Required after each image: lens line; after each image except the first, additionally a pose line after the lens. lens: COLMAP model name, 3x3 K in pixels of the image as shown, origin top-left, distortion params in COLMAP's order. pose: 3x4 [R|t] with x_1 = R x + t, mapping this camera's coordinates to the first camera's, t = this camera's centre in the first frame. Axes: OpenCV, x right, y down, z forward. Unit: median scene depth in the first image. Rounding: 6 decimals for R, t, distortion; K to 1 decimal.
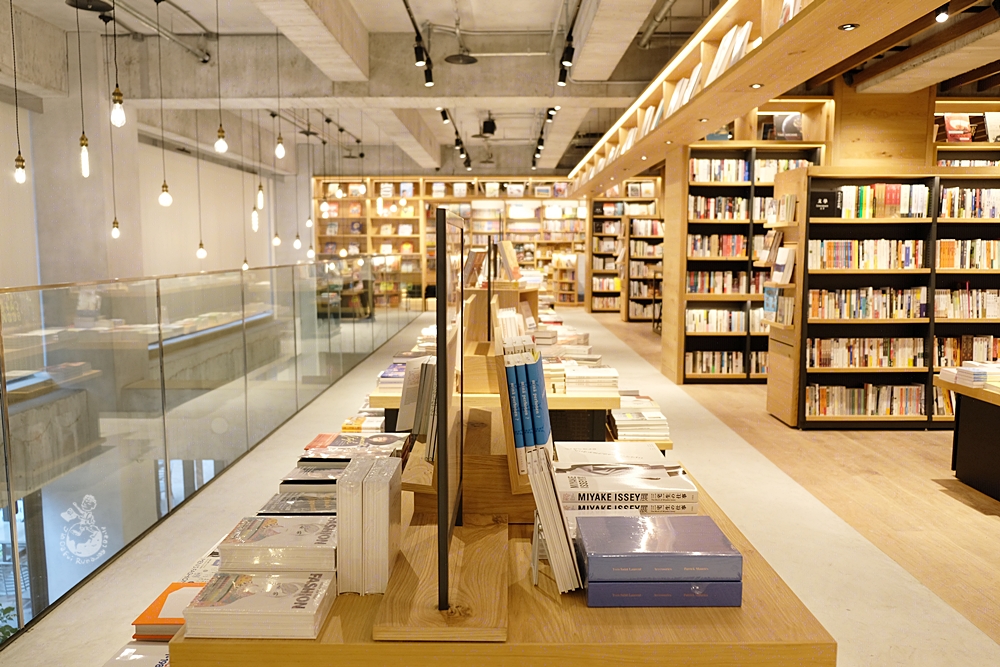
lens RADIAL K [[775.0, 0, 500.0], [0, 775.0, 333.5], [0, 0, 1]] dist [-0.025135, 0.012302]
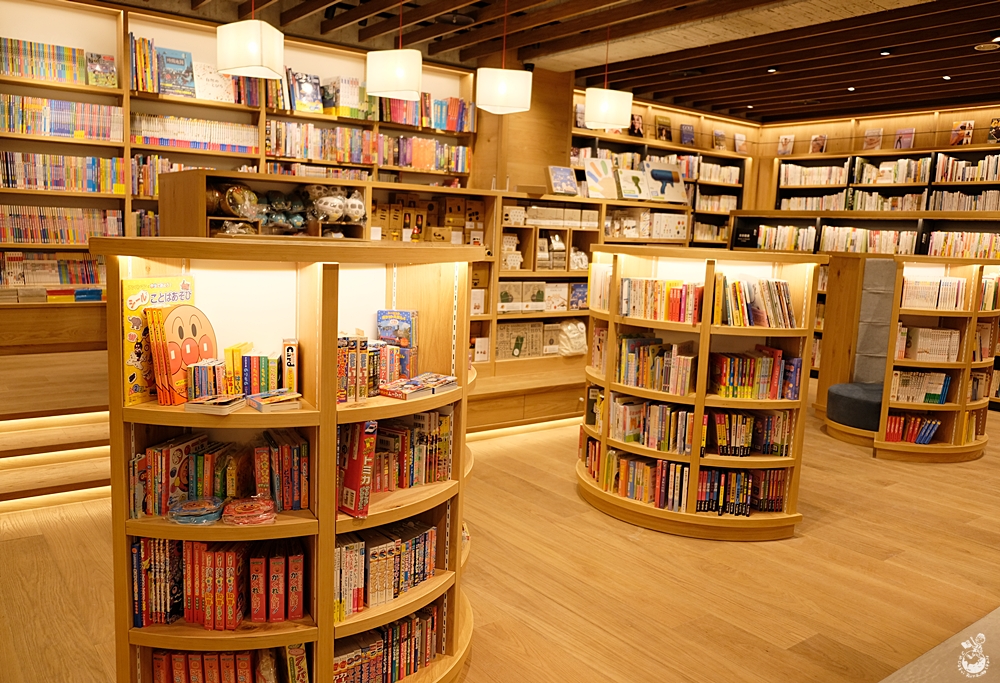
lens RADIAL K [[803.5, 0, 500.0], [0, 803.5, 341.5], [0, 0, 1]] dist [-0.038010, -0.001186]
pose [[0.792936, -0.050357, 0.607221, -0.175895], [0.027541, 0.998522, 0.046844, -0.215364], [-0.608682, -0.020421, 0.793151, 2.056433]]
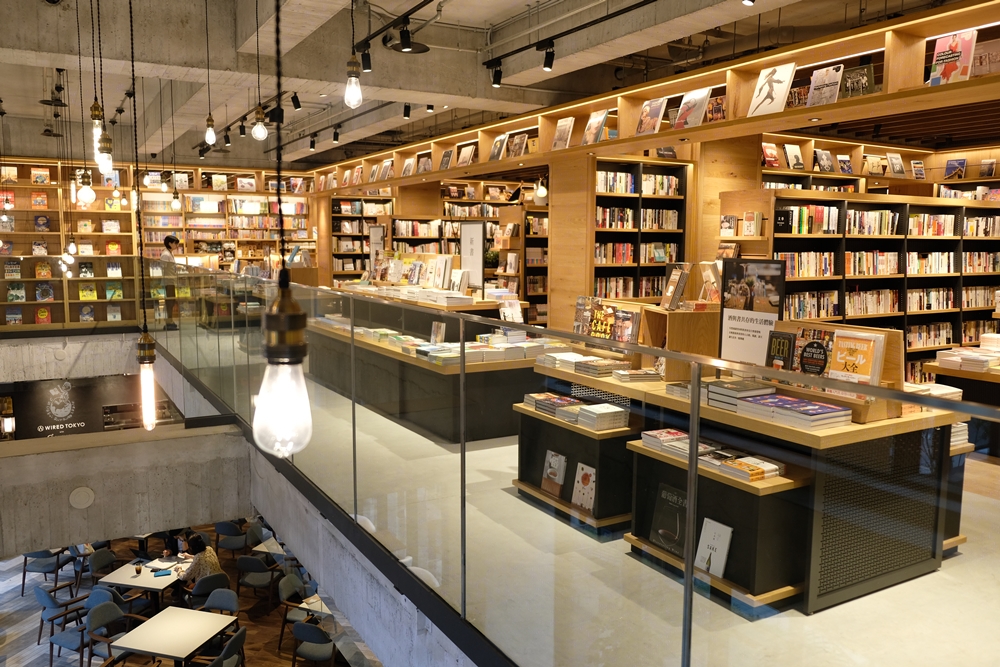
lens RADIAL K [[775.0, 0, 500.0], [0, 775.0, 333.5], [0, 0, 1]] dist [-0.025135, 0.012302]
pose [[0.860286, -0.056154, 0.506710, -0.397663], [0.051512, 0.998403, 0.023188, -0.036473], [-0.507203, 0.006153, 0.861805, 0.165161]]
